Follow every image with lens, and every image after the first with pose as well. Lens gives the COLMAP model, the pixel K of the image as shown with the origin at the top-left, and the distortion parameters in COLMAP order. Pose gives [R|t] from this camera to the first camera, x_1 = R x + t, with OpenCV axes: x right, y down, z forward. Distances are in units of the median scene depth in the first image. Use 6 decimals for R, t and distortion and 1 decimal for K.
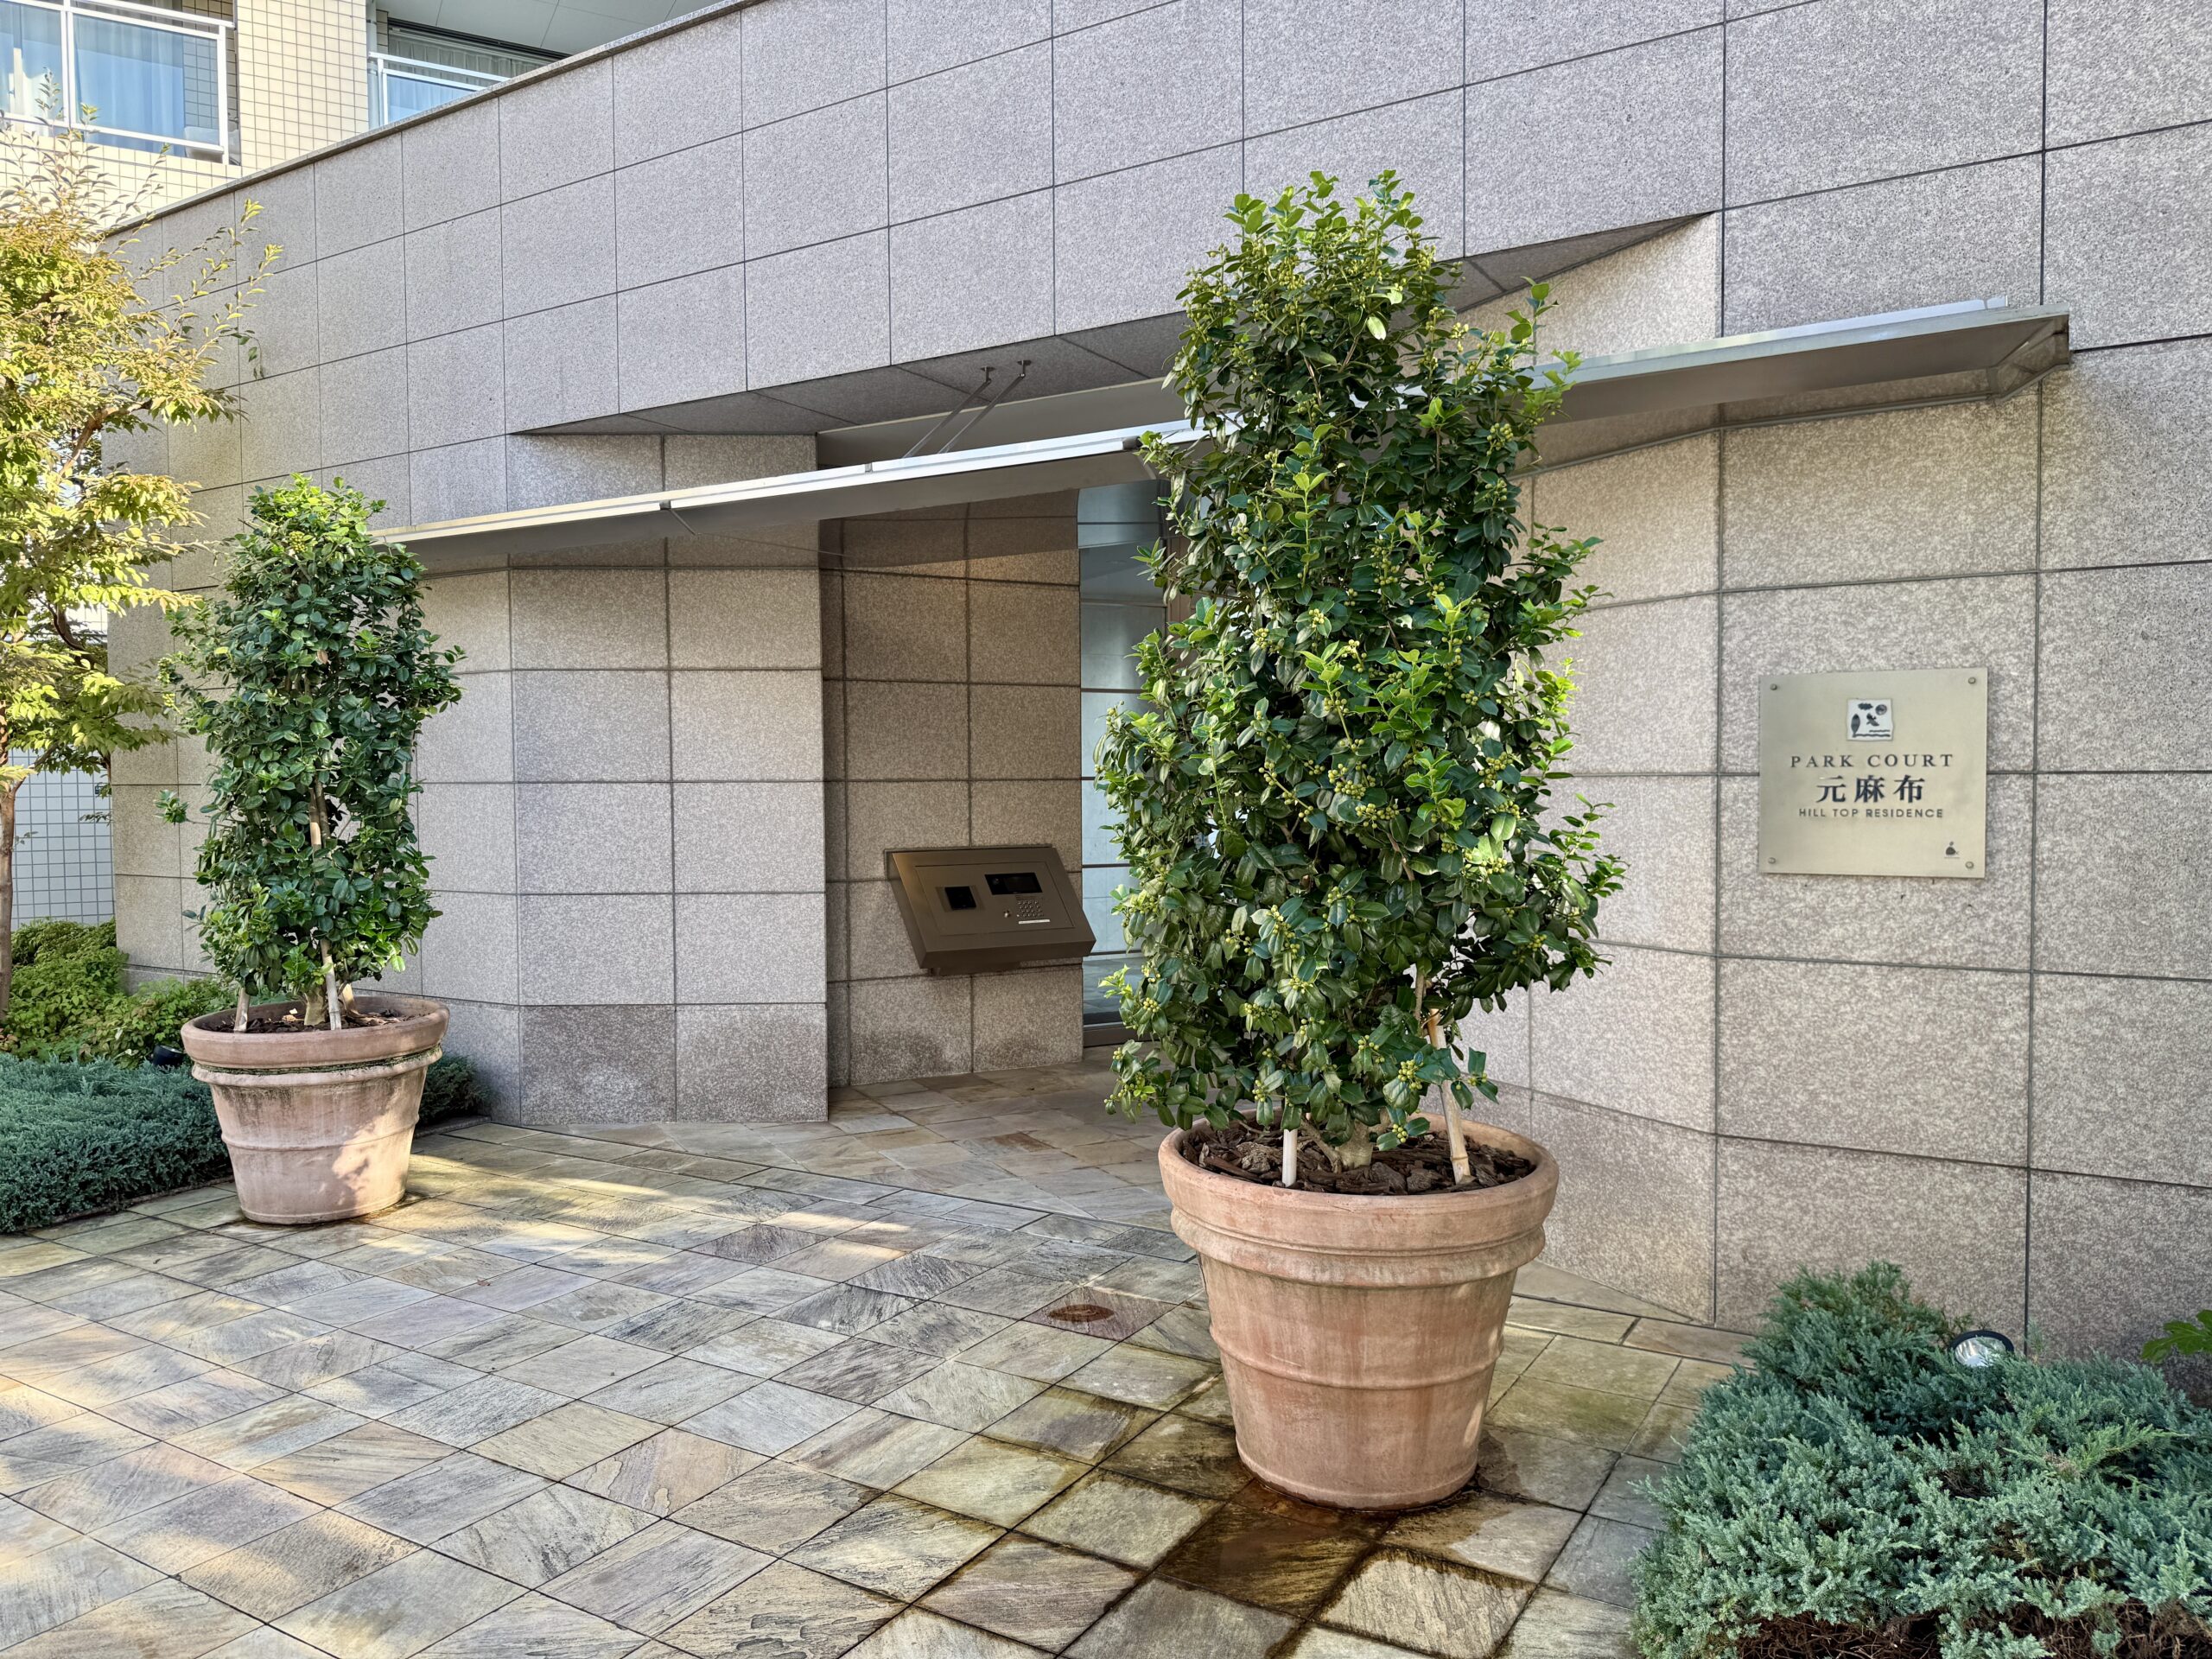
lens RADIAL K [[1566.8, 0, 1094.3], [0, 1566.8, 831.6], [0, 0, 1]] dist [-0.000653, -0.004181]
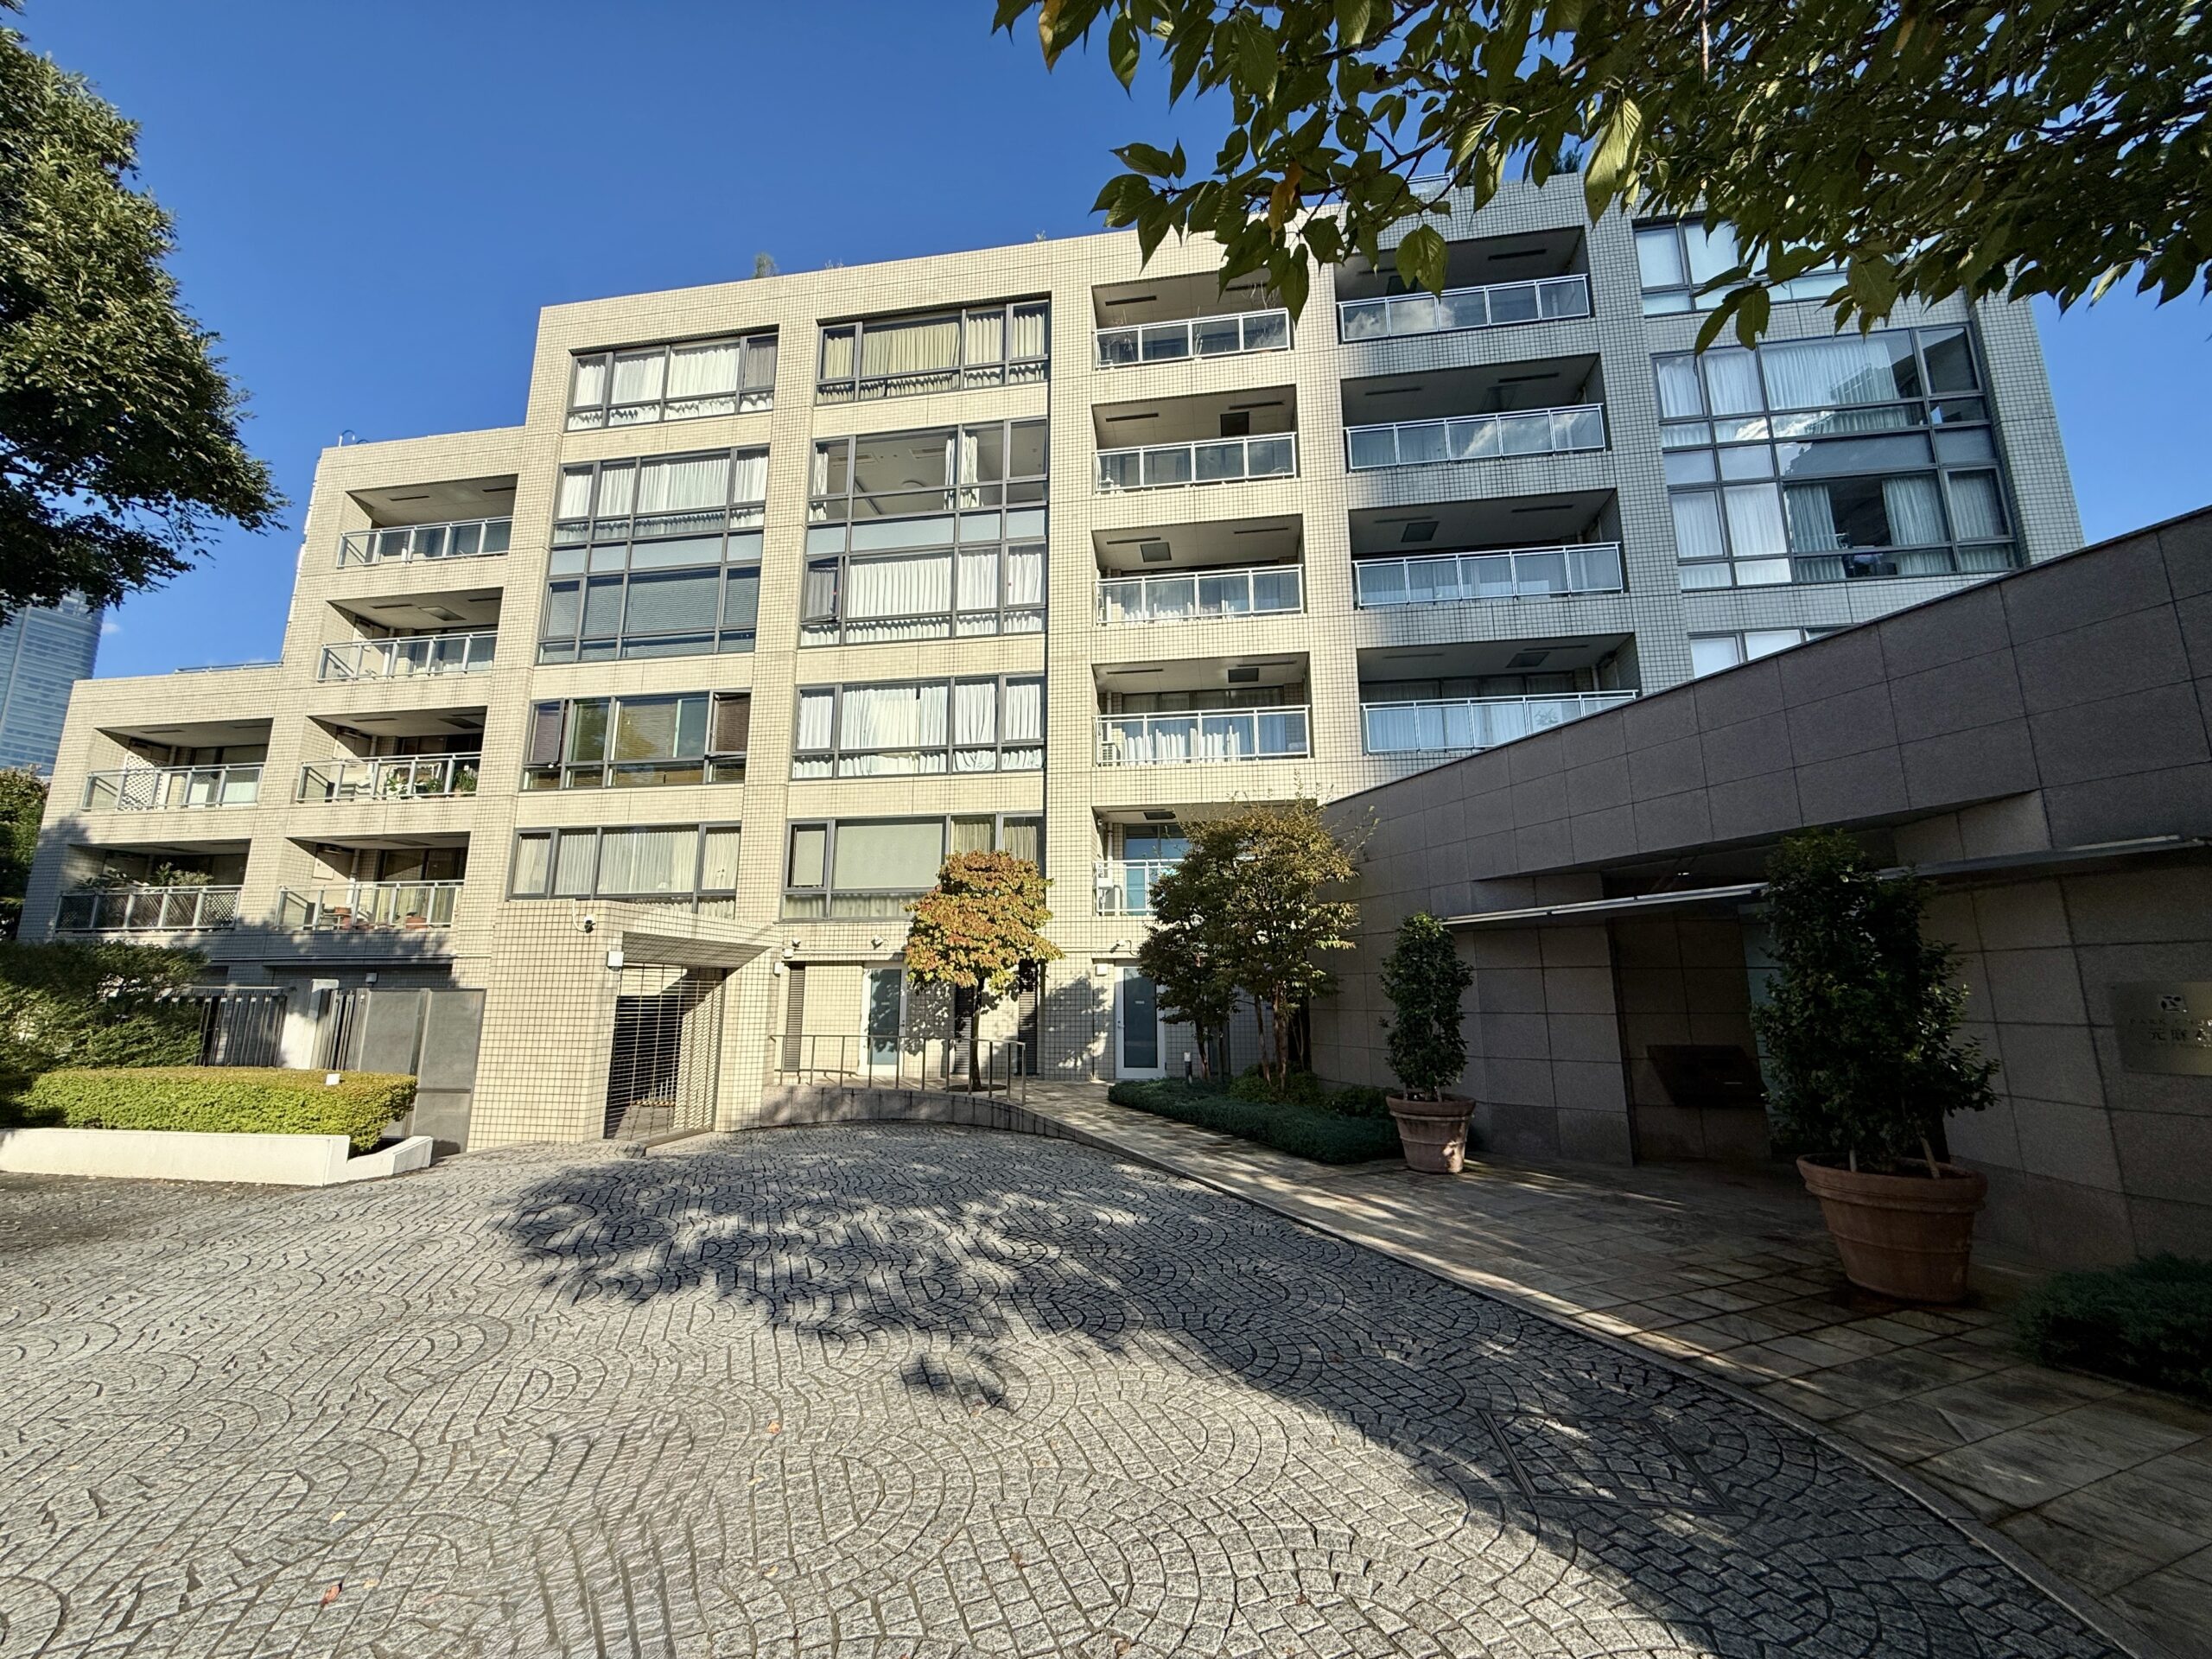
lens RADIAL K [[879.3, 0, 1106.0], [0, 879.3, 829.5], [0, 0, 1]] dist [-0.001702, 0.000207]
pose [[0.800994, -0.106169, -0.589183, 0.032335], [-0.024337, 0.977561, -0.209241, -0.013164], [0.598177, 0.181940, 0.780437, -0.884002]]
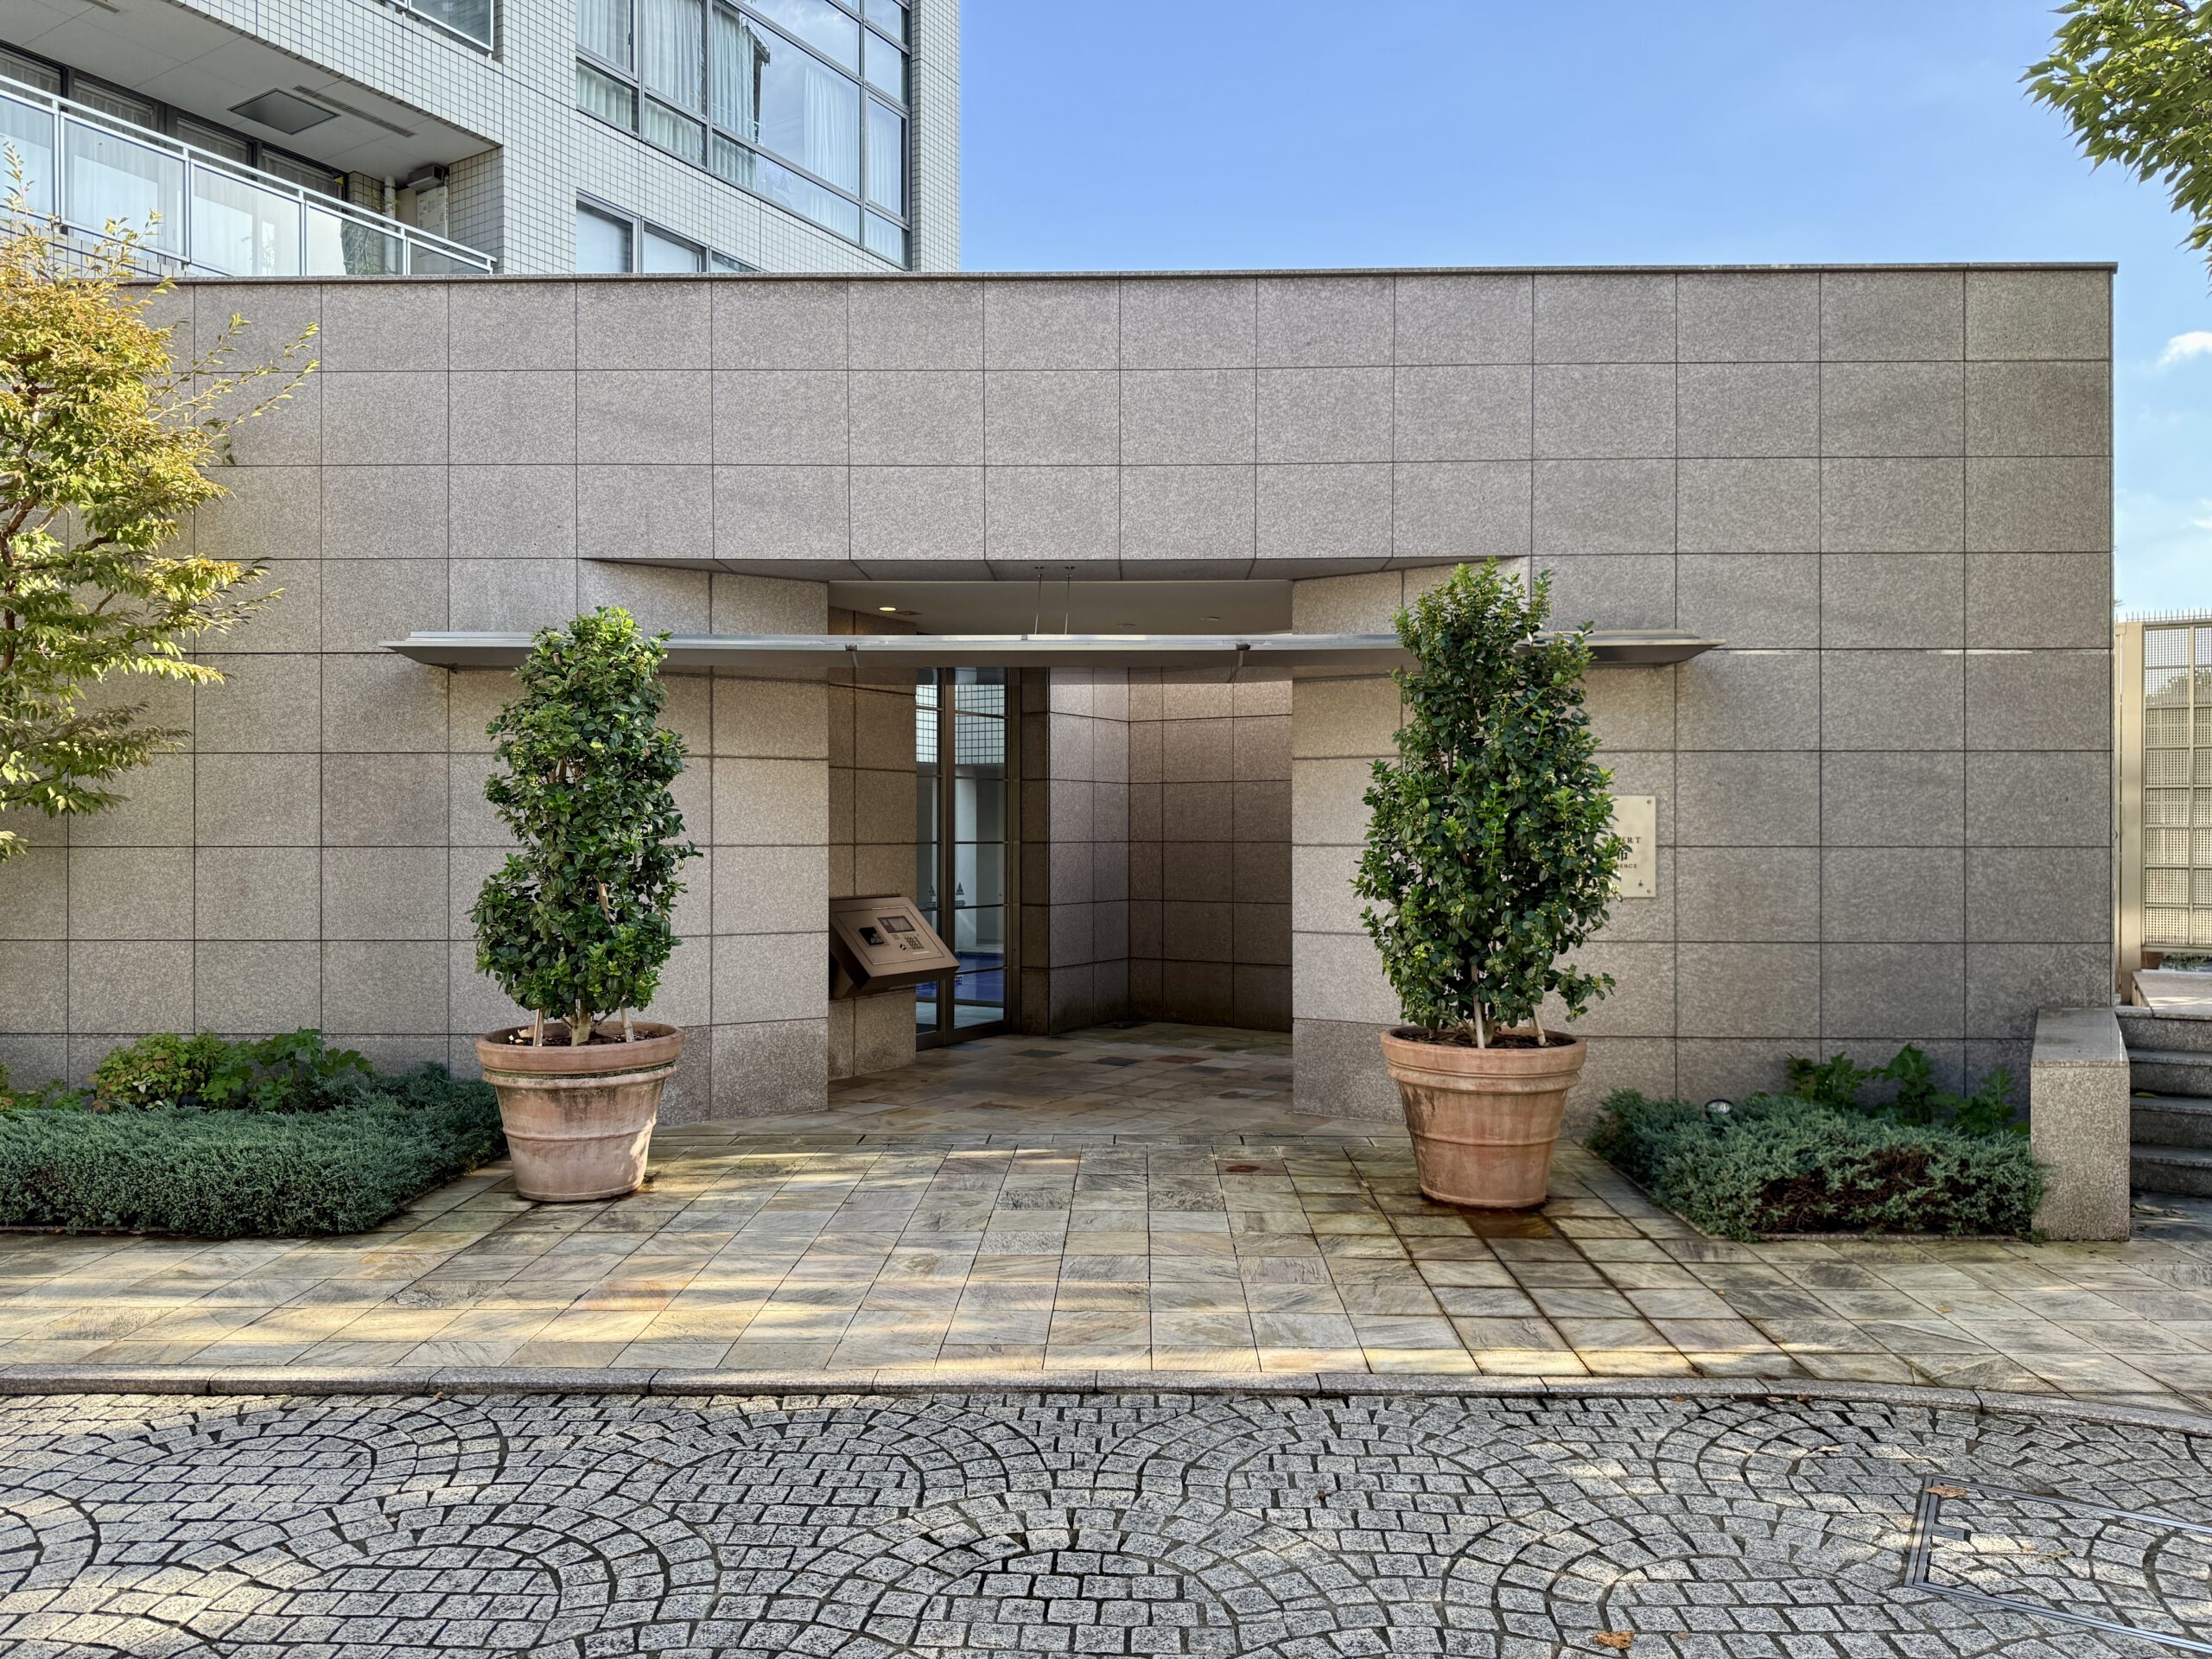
lens RADIAL K [[1534.5, 0, 1106.0], [0, 1534.5, 829.5], [0, 0, 1]] dist [0.124719, -0.178968]
pose [[0.862226, 0.009157, 0.506442, -0.982161], [0.011772, 0.999204, -0.038110, 0.008947], [-0.506388, 0.038822, 0.861432, -0.361385]]
